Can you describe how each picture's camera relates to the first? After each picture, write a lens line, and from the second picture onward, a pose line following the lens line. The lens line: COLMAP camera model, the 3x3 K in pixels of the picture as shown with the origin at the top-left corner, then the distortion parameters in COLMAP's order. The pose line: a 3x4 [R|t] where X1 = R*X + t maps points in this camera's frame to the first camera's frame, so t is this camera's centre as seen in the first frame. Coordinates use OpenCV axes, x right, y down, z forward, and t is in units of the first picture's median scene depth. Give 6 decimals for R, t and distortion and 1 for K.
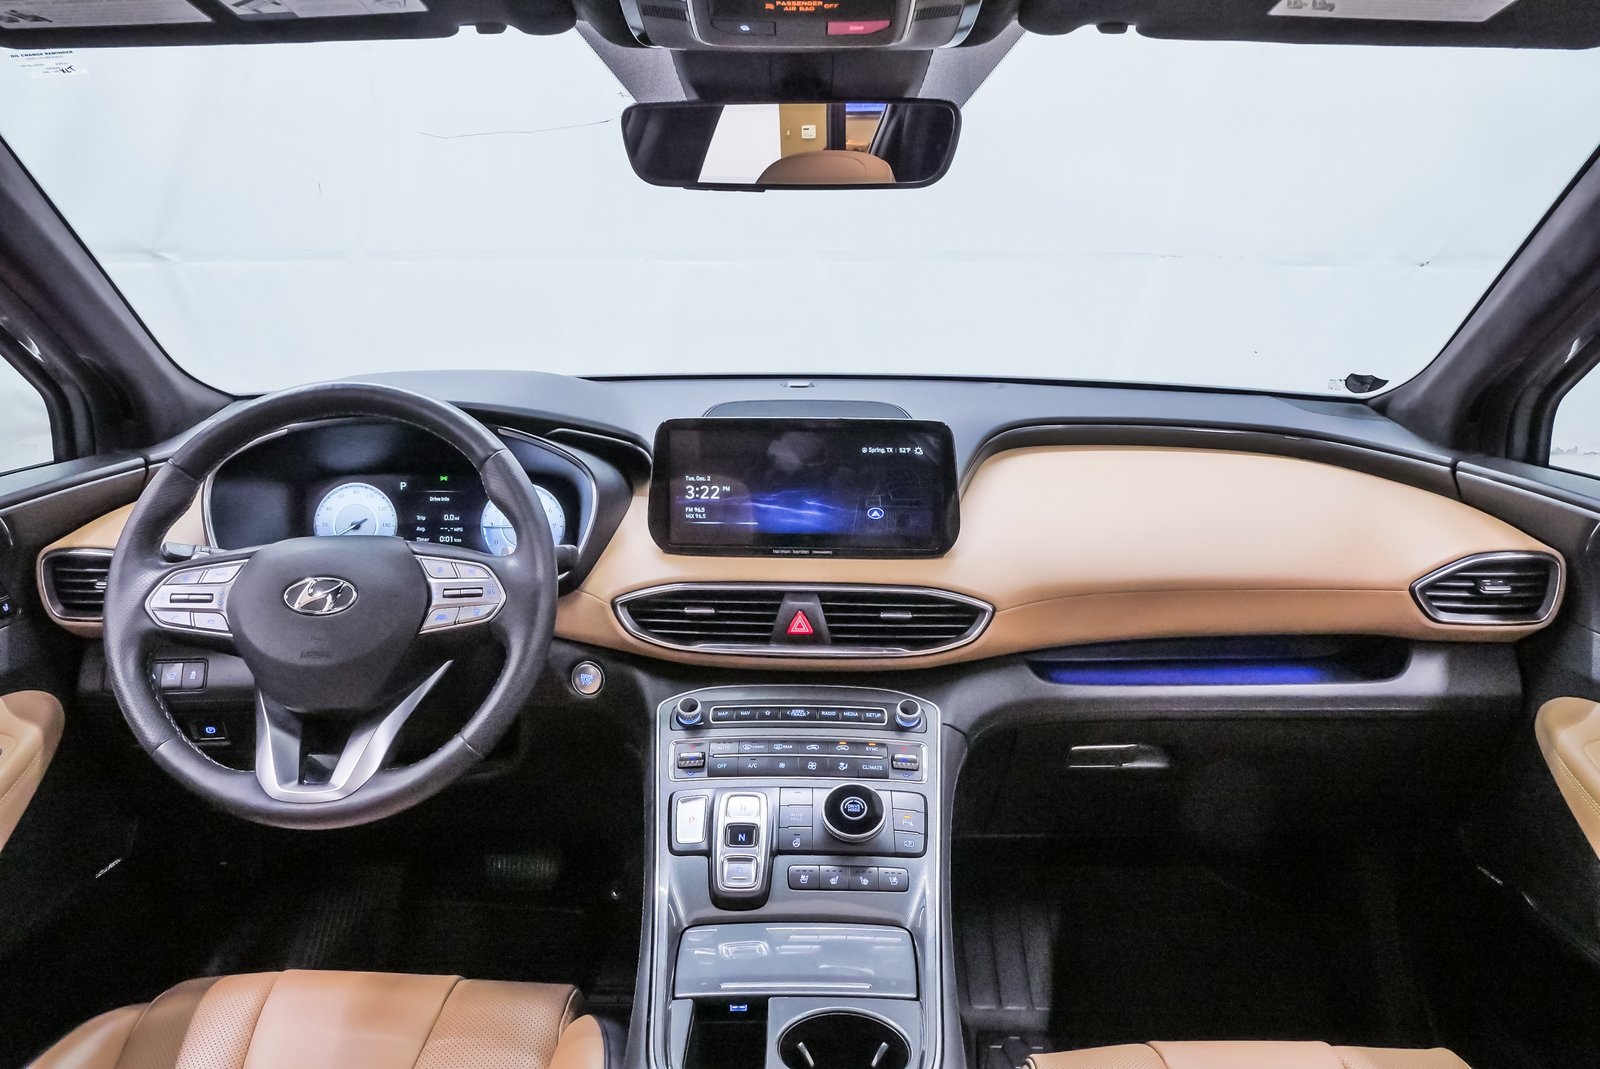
lens RADIAL K [[1170.2, 0, 826.4], [0, 1170.2, 538.8], [0, 0, 1]] dist [-0.059839, 0.001332]
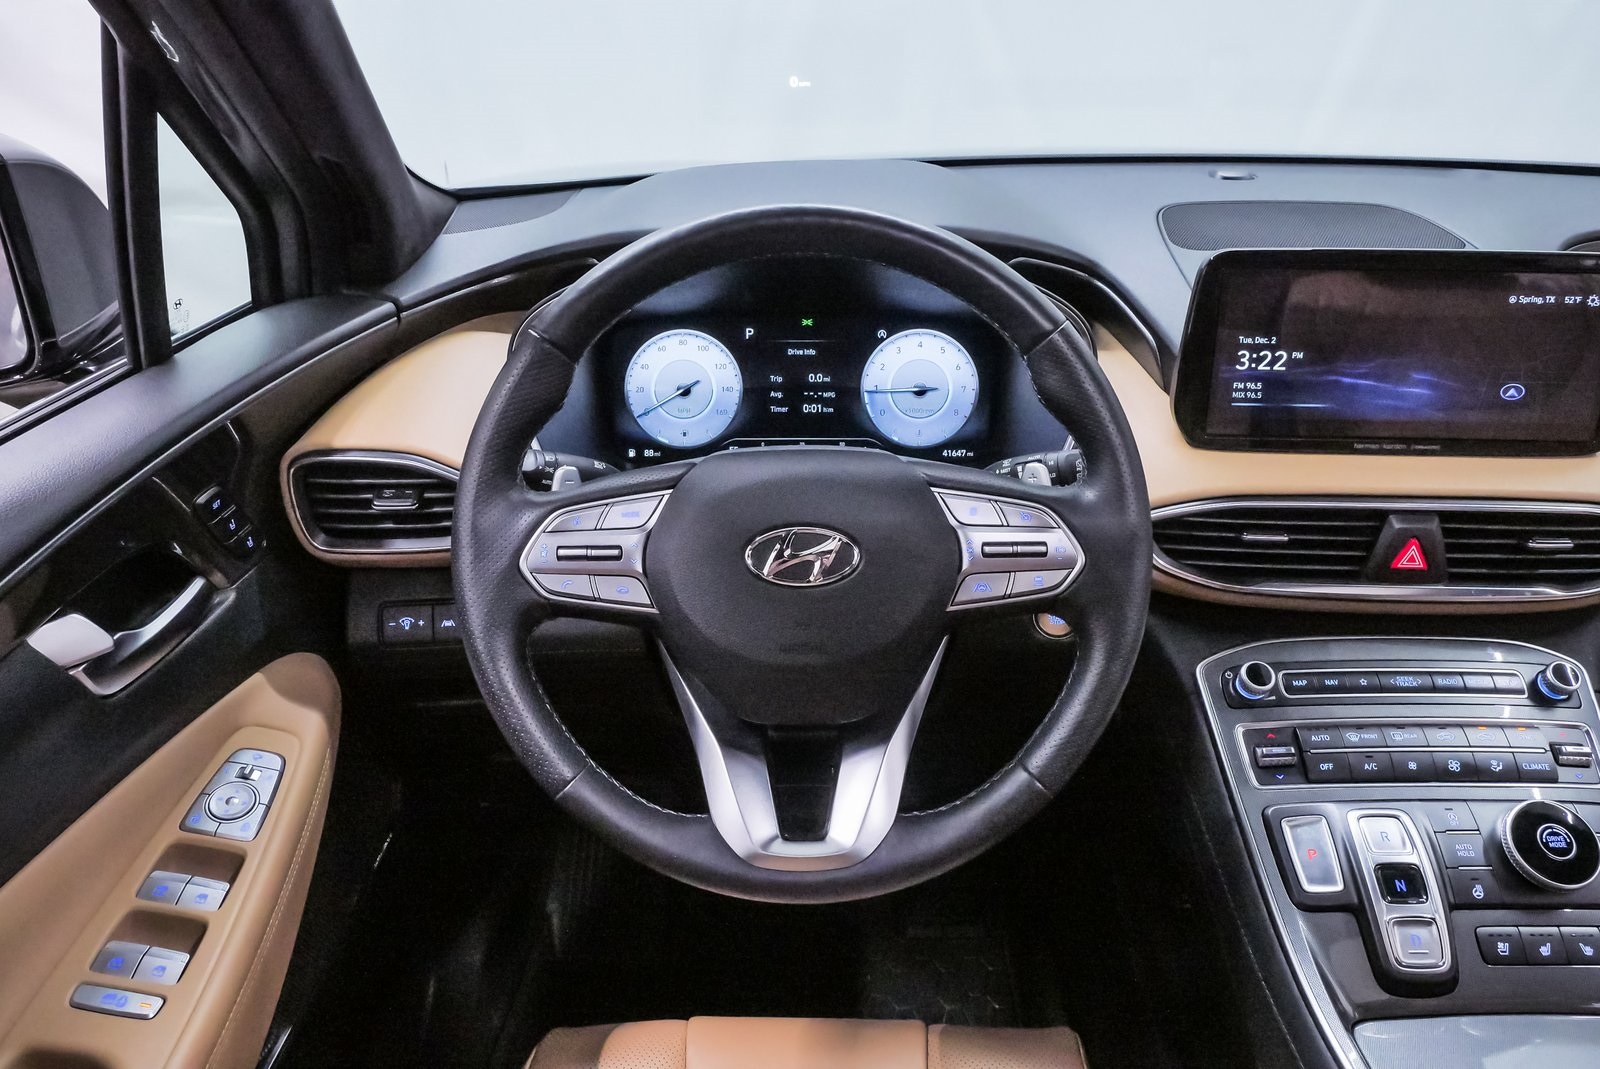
lens RADIAL K [[1186.0, 0, 800.0], [0, 1186.0, 534.5], [0, 0, 1]] dist [-0.038921, 0.016323]
pose [[0.999839, -0.001392, -0.017885, -0.384921], [0.004963, 0.979543, 0.201173, -0.084725], [0.017239, -0.201230, 0.979392, 0.319601]]
